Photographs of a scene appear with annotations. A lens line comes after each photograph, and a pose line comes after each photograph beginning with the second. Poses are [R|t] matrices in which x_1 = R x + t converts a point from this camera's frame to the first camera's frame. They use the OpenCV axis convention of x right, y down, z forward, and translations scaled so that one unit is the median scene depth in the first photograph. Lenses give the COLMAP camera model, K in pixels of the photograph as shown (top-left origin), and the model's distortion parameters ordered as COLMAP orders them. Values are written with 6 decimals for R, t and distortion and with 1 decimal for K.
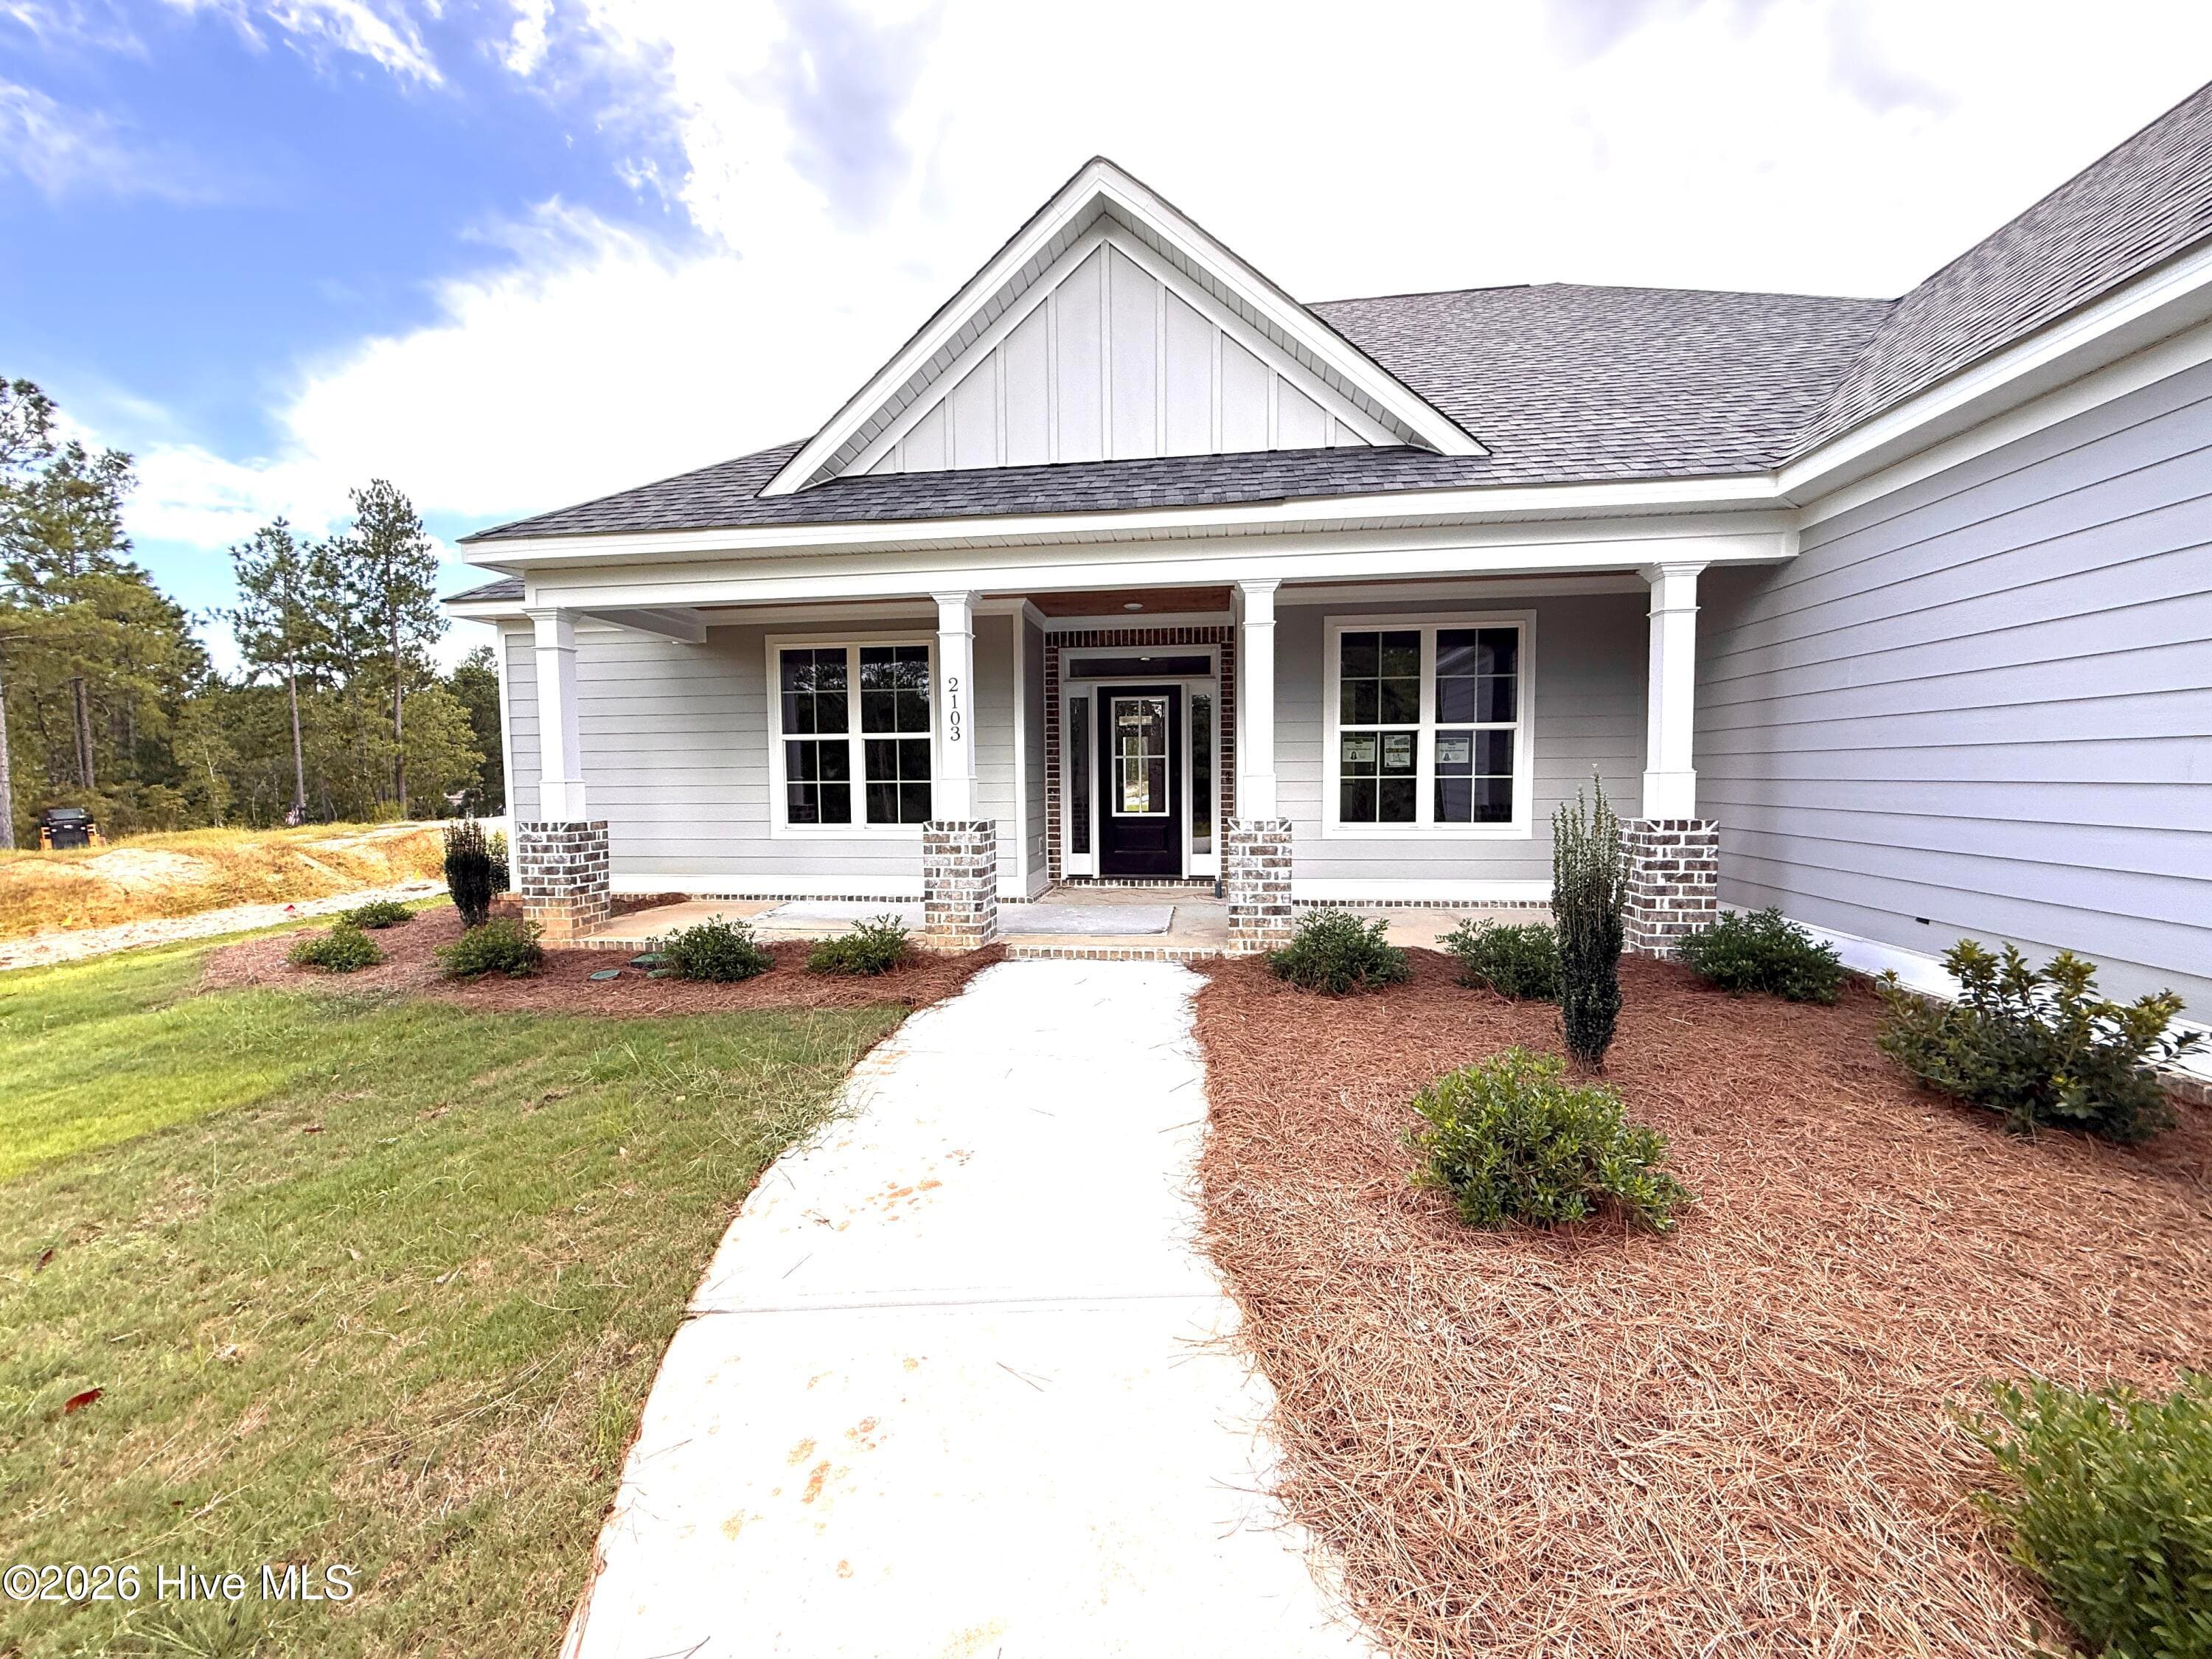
lens RADIAL K [[938.9, 0, 1081.7], [0, 938.9, 858.9], [0, 0, 1]] dist [0.000622, -0.000027]
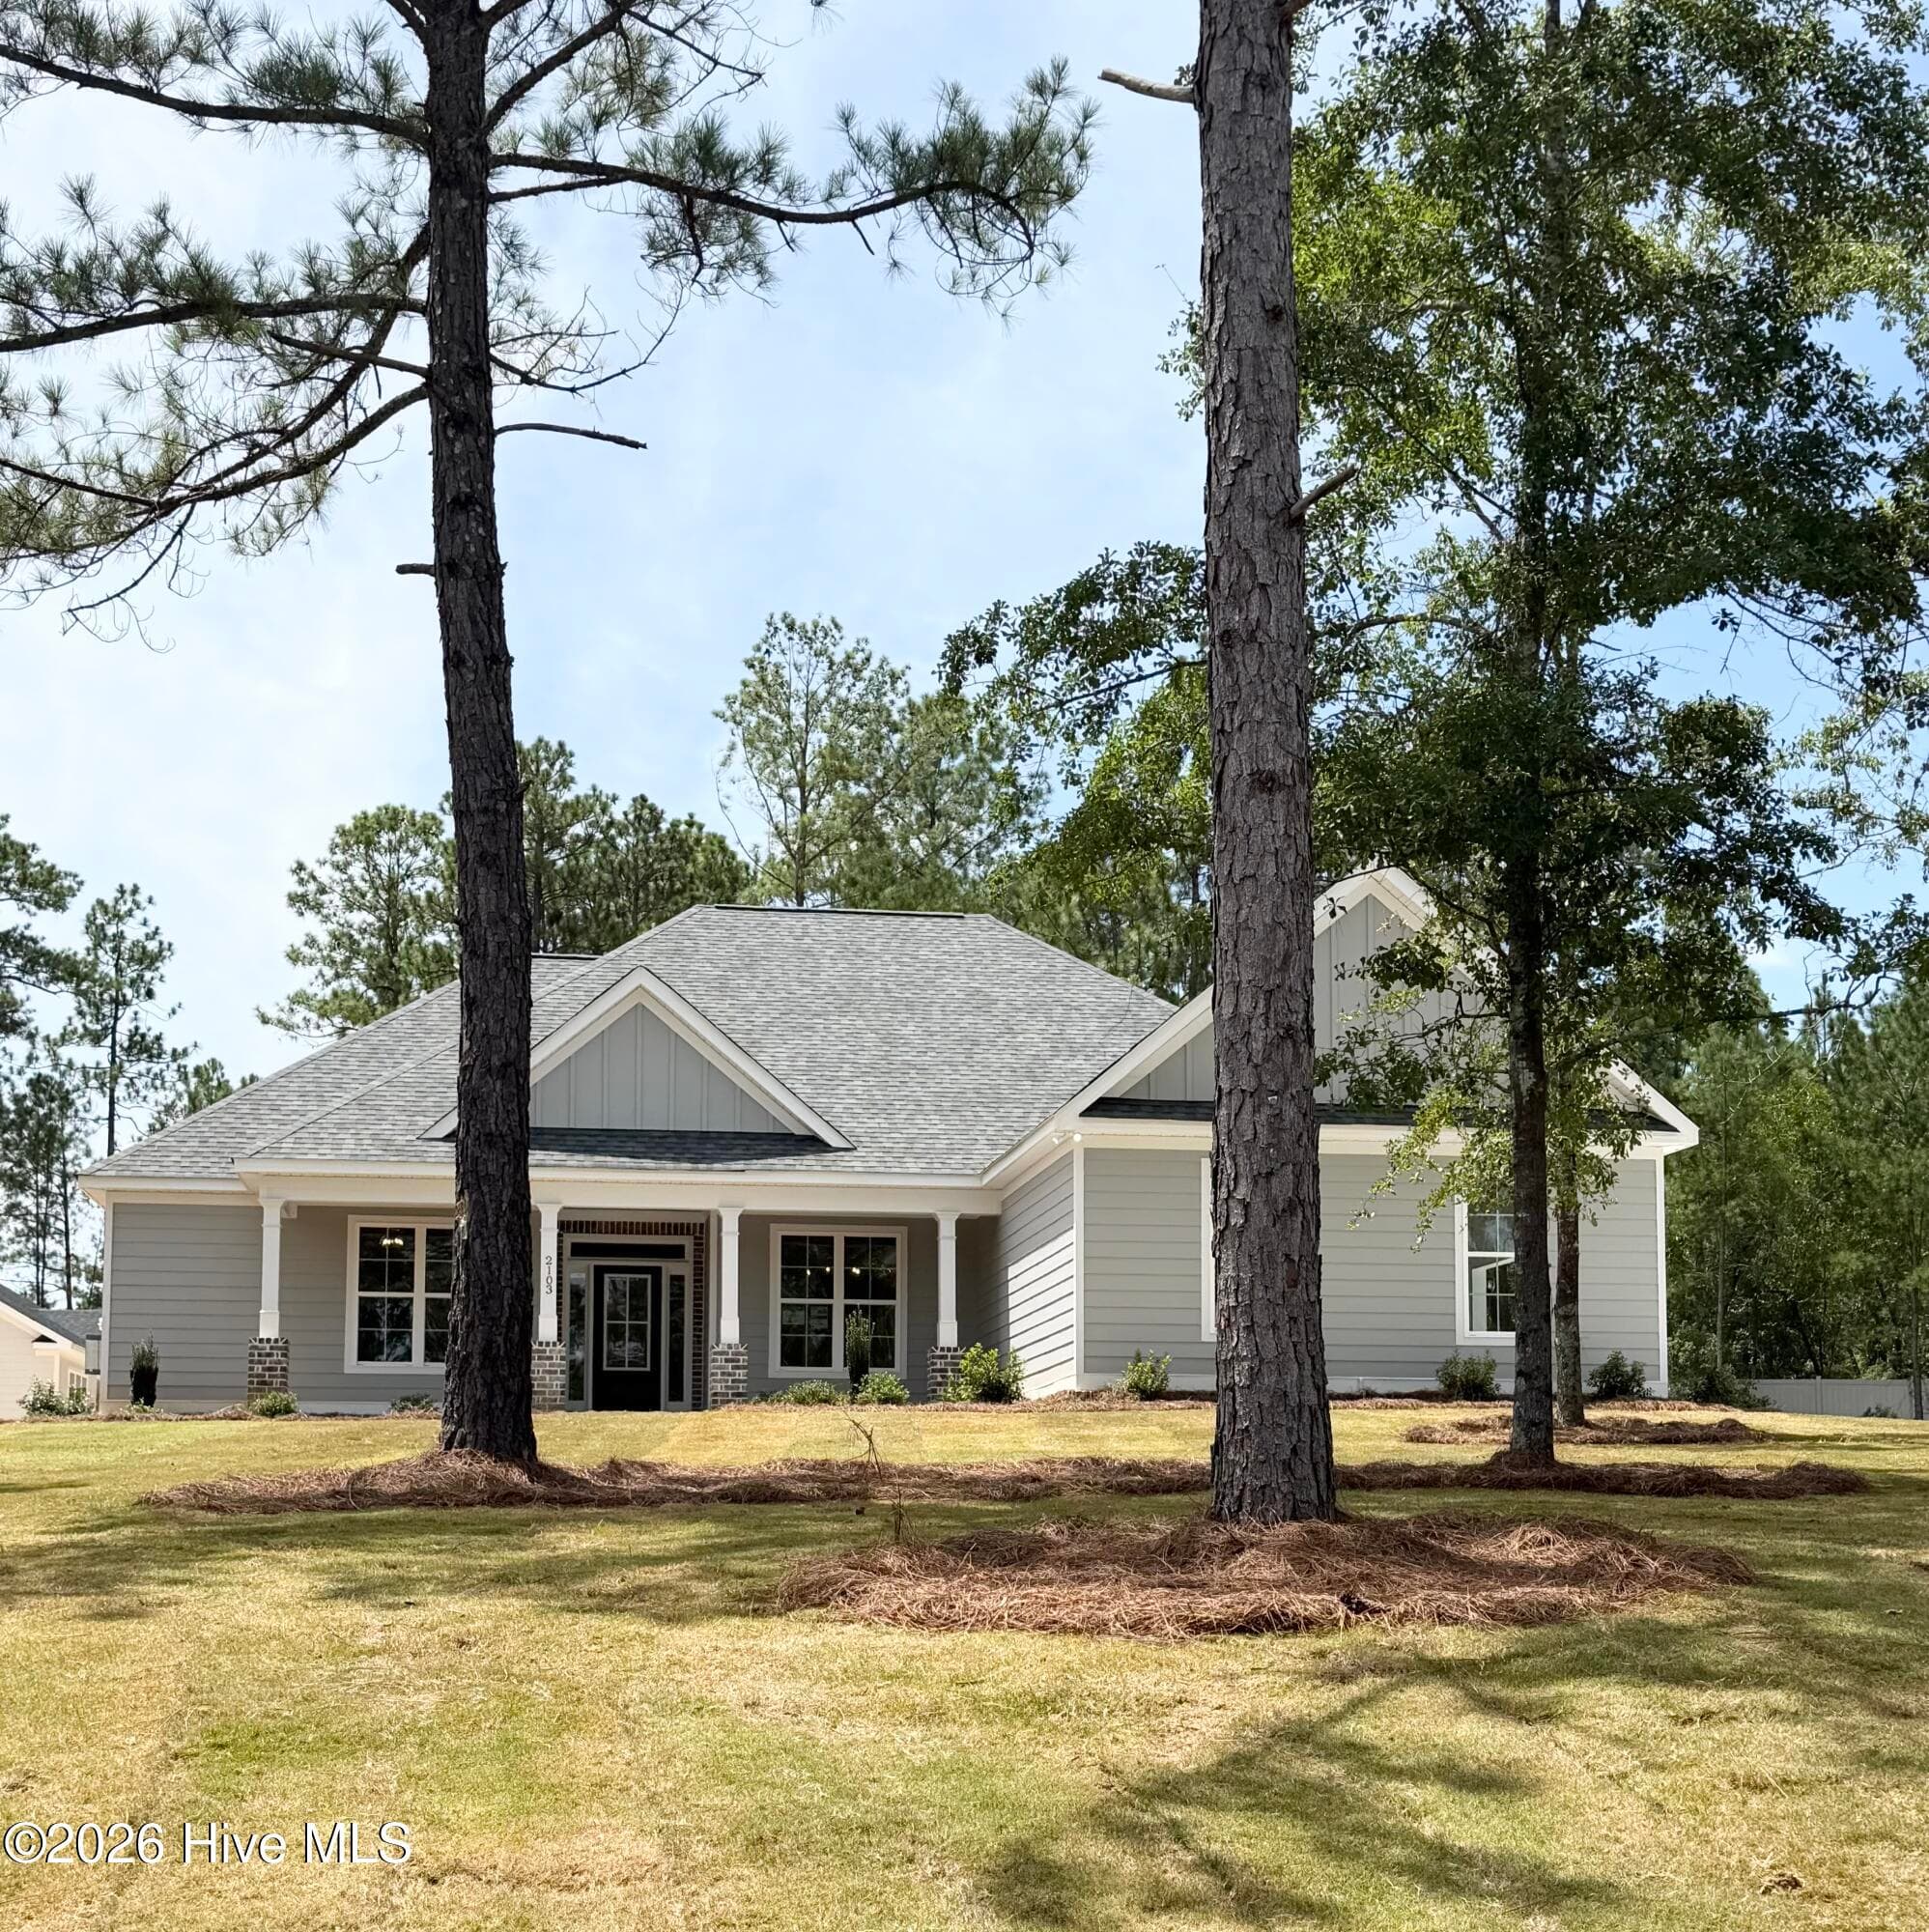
lens RADIAL K [[3634.1, 0, 964.5], [0, 3634.1, 966.0], [0, 0, 1]] dist [-0.023143, -0.147028]
pose [[0.960346, 0.063744, 0.271427, -1.008785], [0.010797, 0.964281, -0.264661, 0.852504], [-0.278603, 0.257097, 0.925355, -4.410159]]
